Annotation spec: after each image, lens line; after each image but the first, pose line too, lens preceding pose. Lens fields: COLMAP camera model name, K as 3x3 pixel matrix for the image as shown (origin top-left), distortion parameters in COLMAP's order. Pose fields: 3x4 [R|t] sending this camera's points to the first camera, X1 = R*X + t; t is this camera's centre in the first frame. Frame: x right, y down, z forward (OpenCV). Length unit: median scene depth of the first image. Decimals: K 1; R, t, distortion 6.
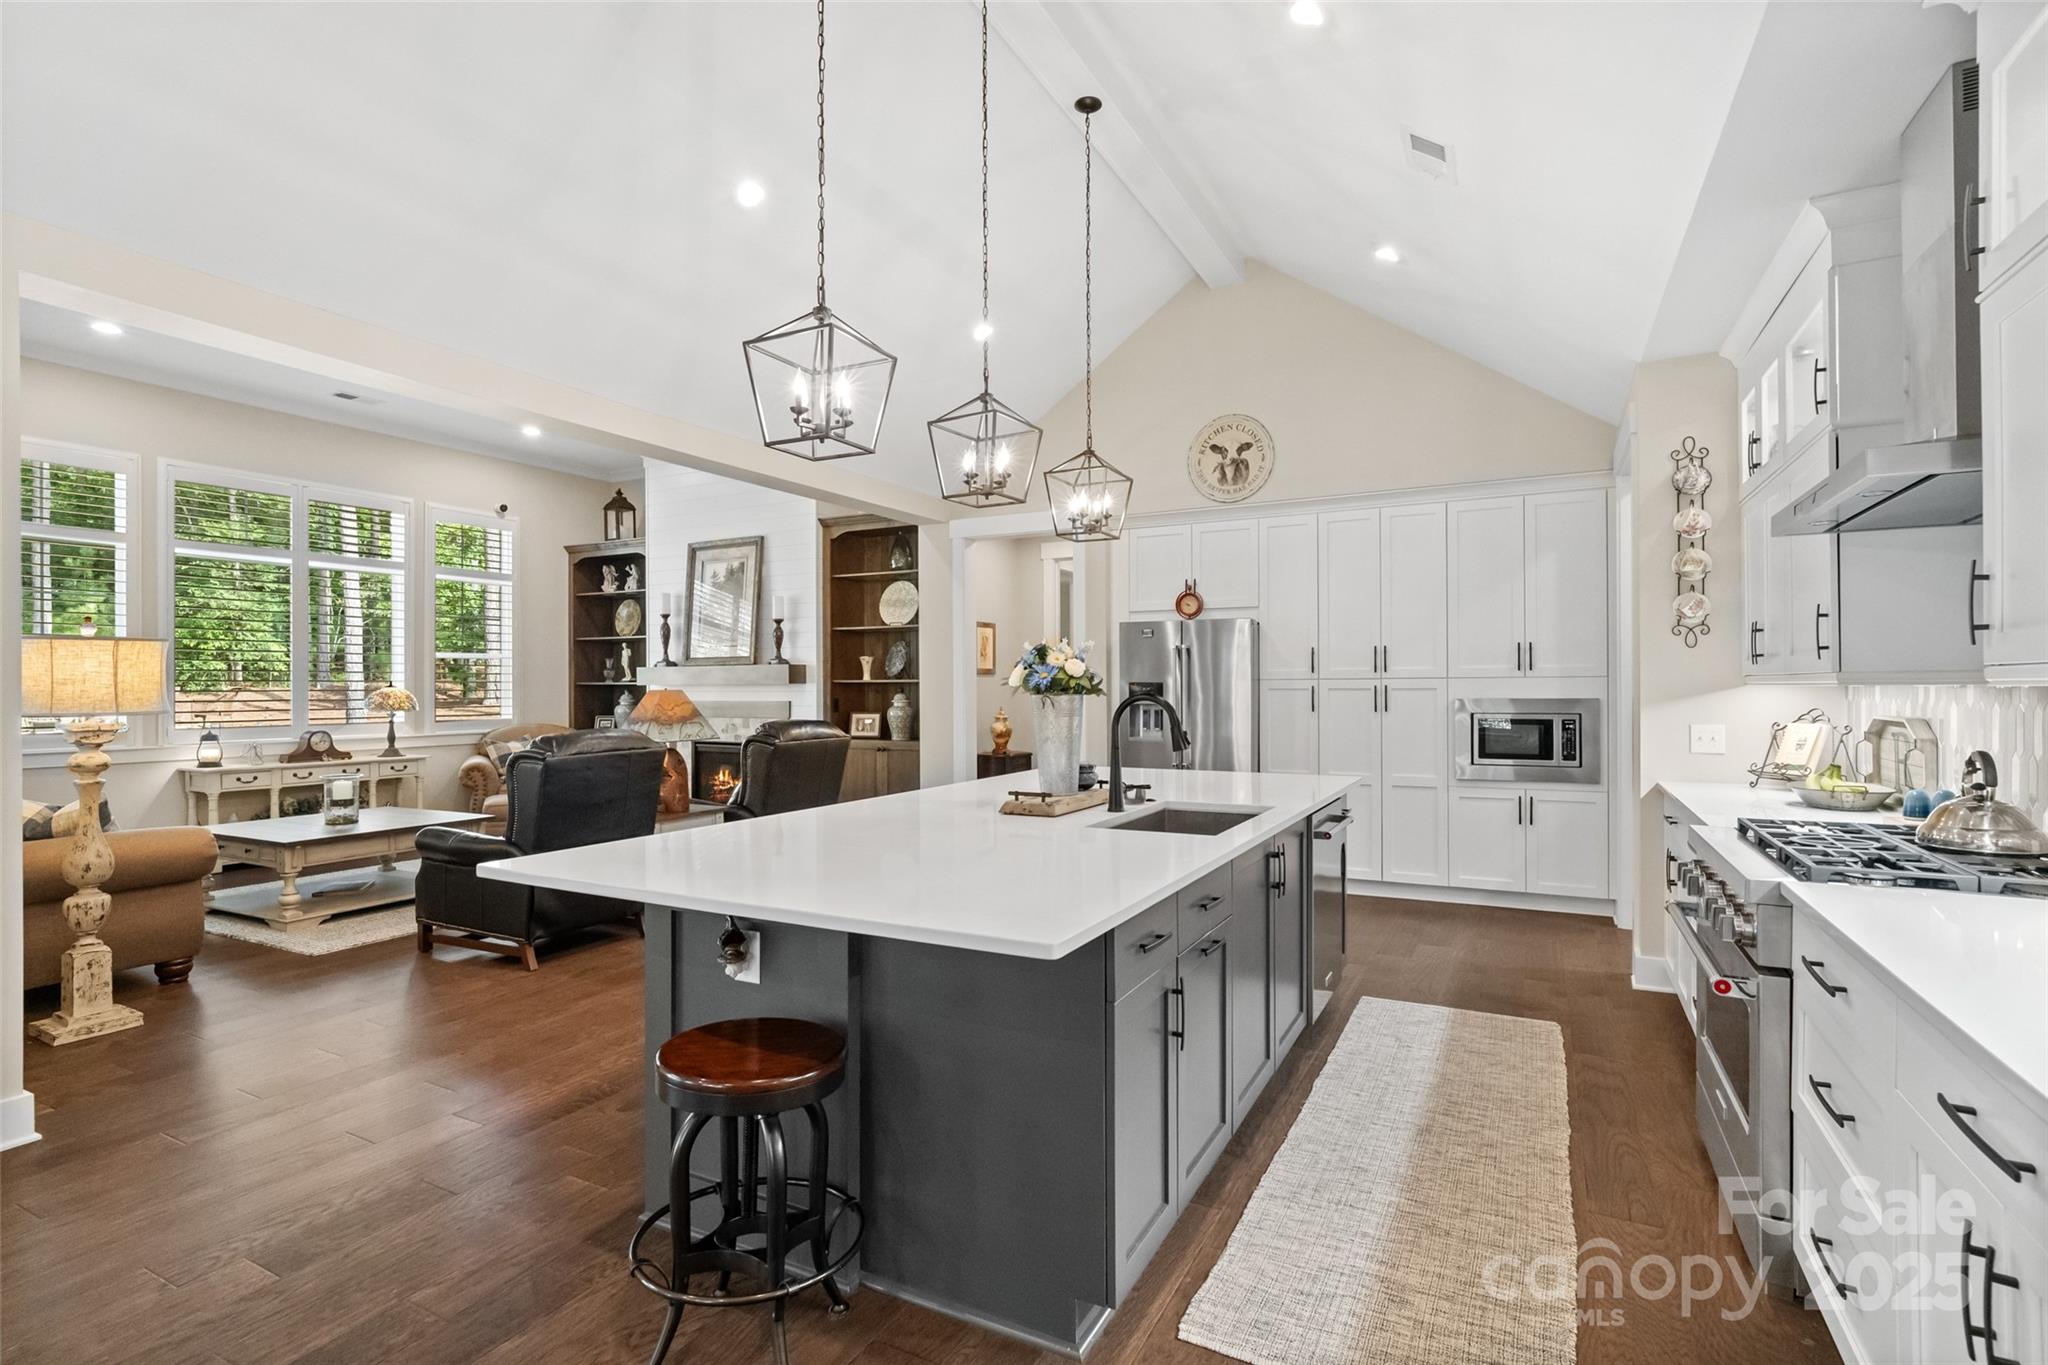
lens RADIAL K [[973.5, 0, 1026.0], [0, 973.5, 690.7], [0, 0, 1]] dist [-0.014282, 0.004875]
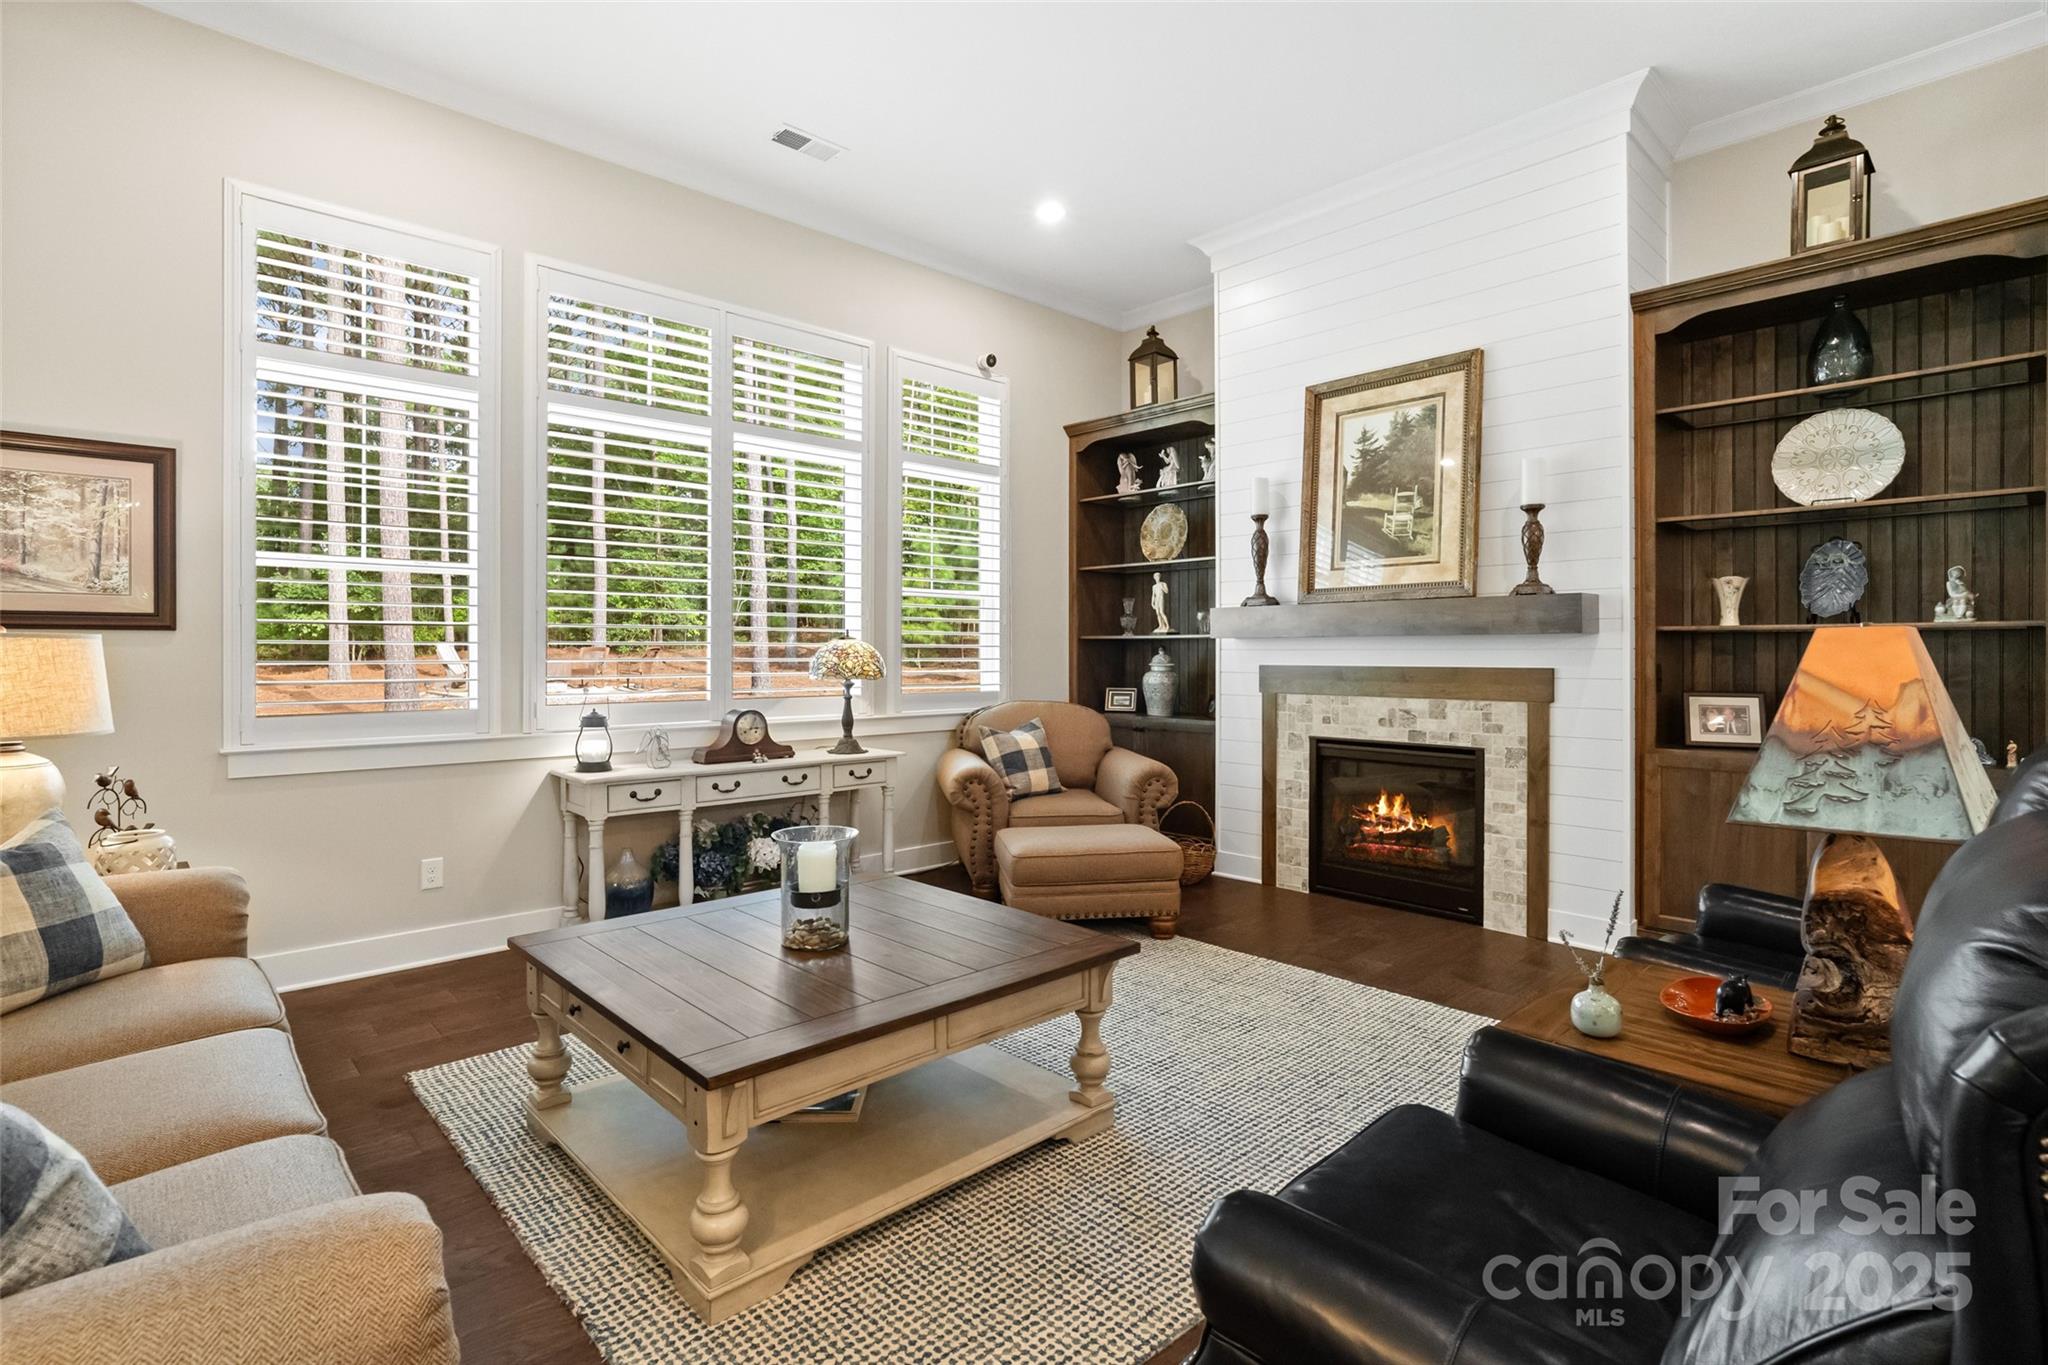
lens RADIAL K [[973.5, 0, 1023.1], [0, 973.5, 666.5], [0, 0, 1]] dist [-0.014282, 0.004875]
pose [[0.945994, 0.009337, -0.324051, -0.335784], [-0.006392, 0.999928, 0.010152, 0.006341], [0.324122, -0.007533, 0.945985, 0.434344]]
